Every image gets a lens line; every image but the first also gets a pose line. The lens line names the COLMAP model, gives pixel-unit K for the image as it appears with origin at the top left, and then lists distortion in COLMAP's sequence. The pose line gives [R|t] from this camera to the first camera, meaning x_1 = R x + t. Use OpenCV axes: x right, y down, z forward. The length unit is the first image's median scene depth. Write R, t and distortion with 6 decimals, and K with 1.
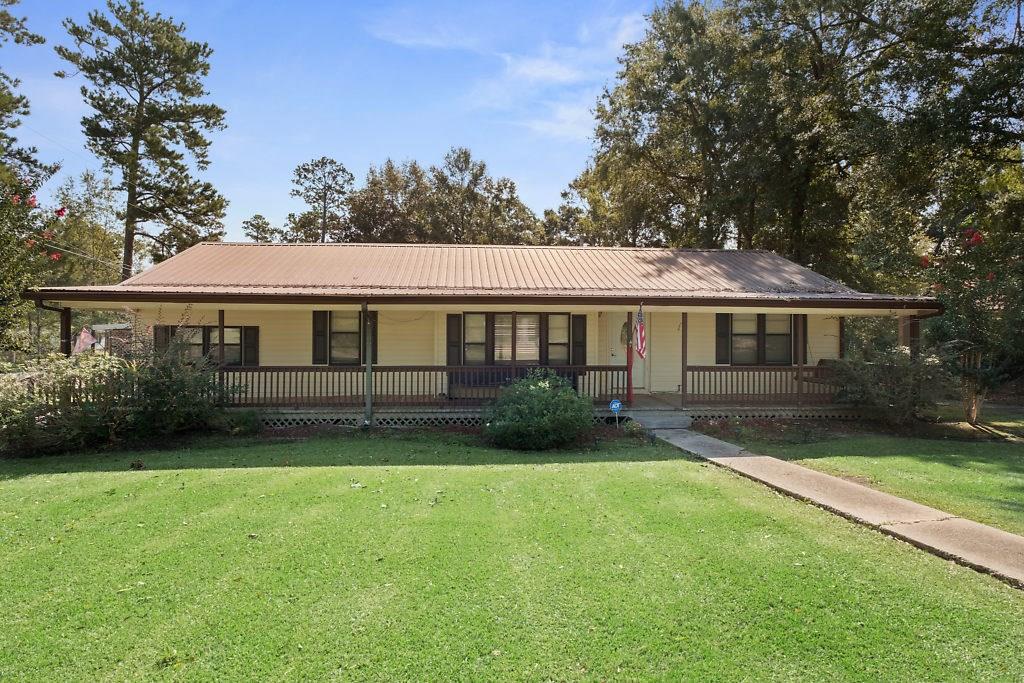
lens RADIAL K [[550.0, 0, 512.0], [0, 550.0, 341.5], [0, 0, 1]] dist [-0.002686, -0.001821]
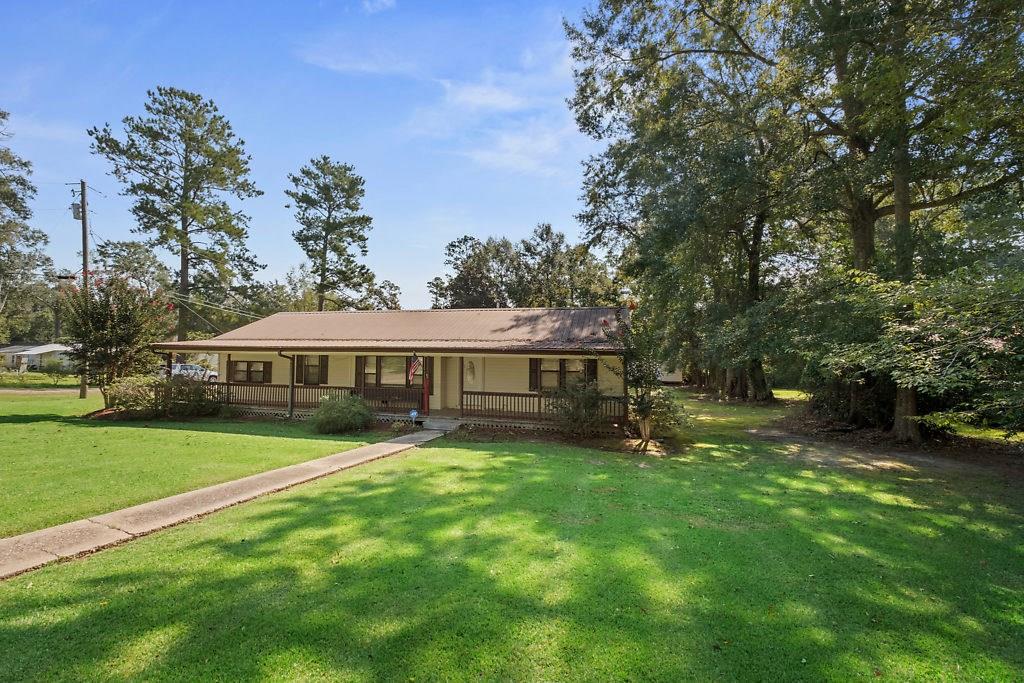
lens RADIAL K [[468.4, 0, 512.0], [0, 468.4, 341.5], [0, 0, 1]] dist [0.001867, 0.000133]
pose [[0.938512, -0.001751, -0.345242, 0.302026], [-0.020108, 0.998012, -0.059725, -0.006866], [0.344660, 0.062995, 0.936611, -0.068900]]
